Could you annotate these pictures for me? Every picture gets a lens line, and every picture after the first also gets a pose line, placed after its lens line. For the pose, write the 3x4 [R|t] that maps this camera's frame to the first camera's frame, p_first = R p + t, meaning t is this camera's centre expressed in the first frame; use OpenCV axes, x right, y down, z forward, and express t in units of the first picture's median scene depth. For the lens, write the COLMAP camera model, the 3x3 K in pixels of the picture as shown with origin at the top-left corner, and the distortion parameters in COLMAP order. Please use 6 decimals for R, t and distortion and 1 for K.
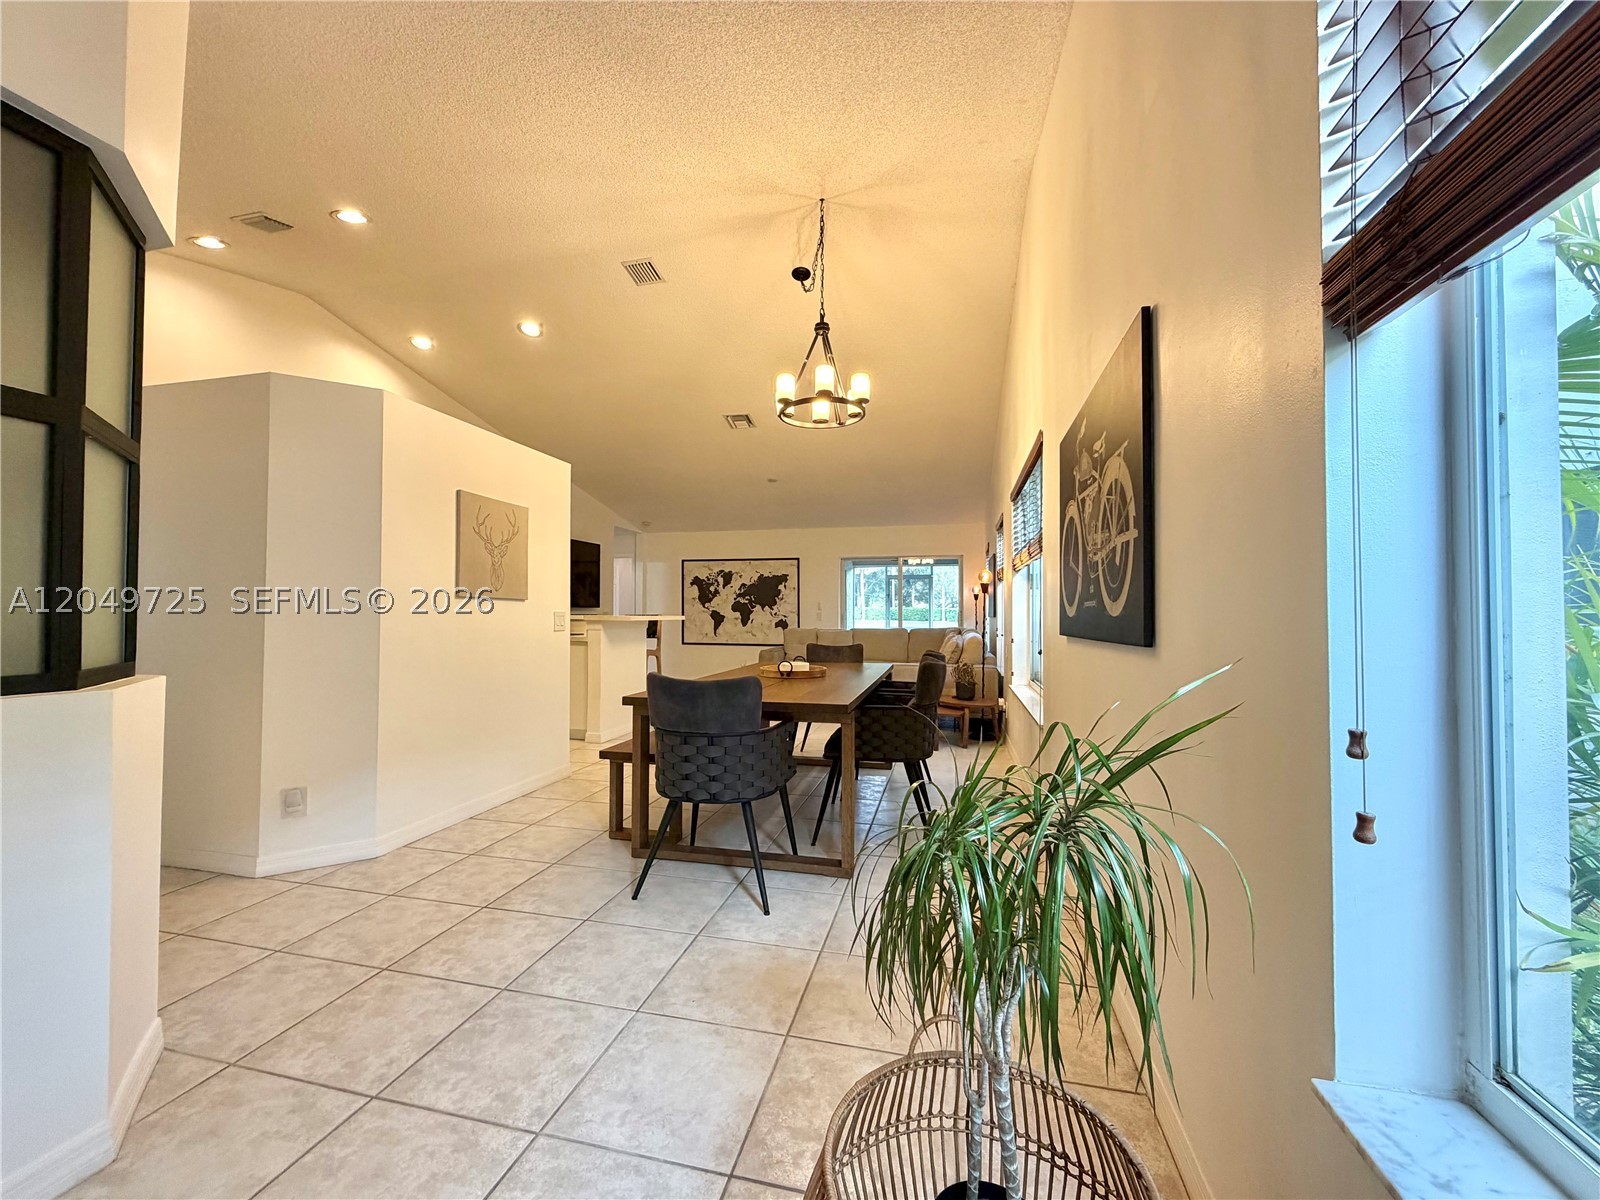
lens RADIAL K [[638.4, 0, 796.7], [0, 638.4, 600.6], [0, 0, 1]] dist [-0.000124, -0.000131]
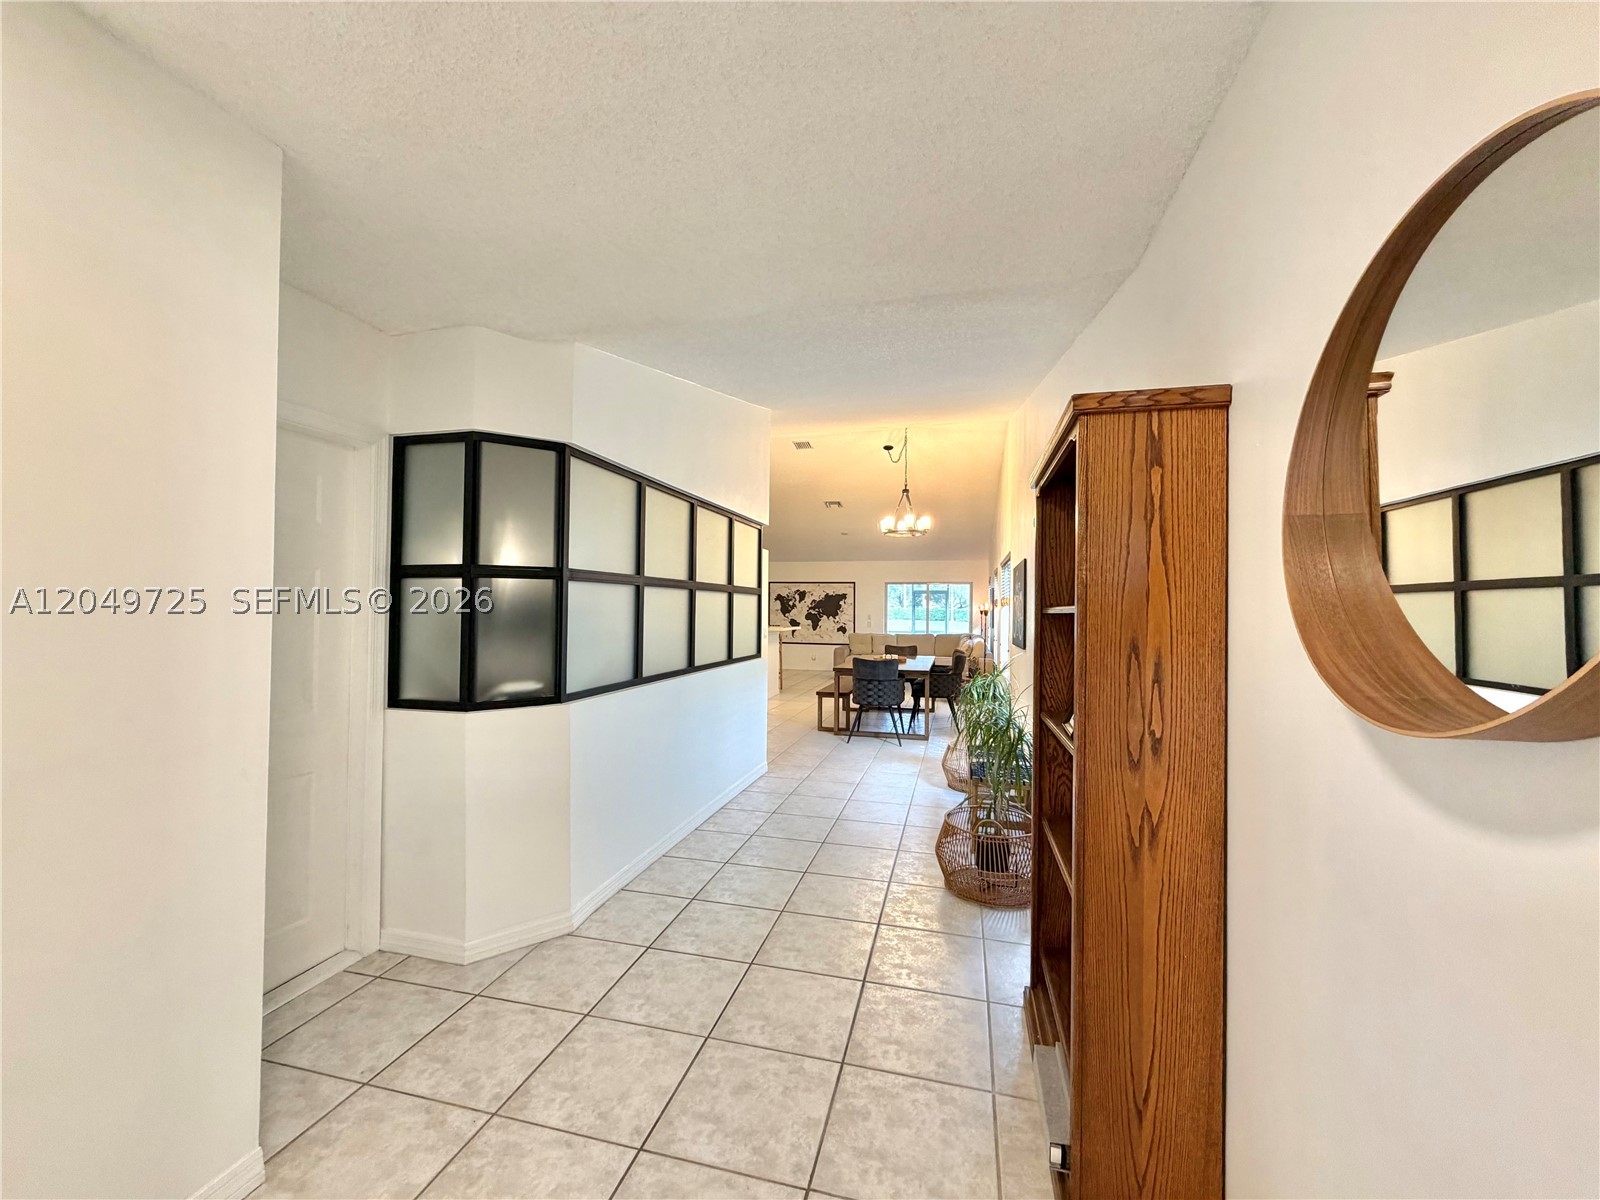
lens RADIAL K [[638.4, 0, 796.7], [0, 638.4, 600.6], [0, 0, 1]] dist [-0.000124, -0.000131]
pose [[0.999909, 0.008132, -0.010790, -0.238634], [-0.008080, 0.999955, 0.004920, -0.070731], [0.010829, -0.004833, 0.999930, -0.881688]]
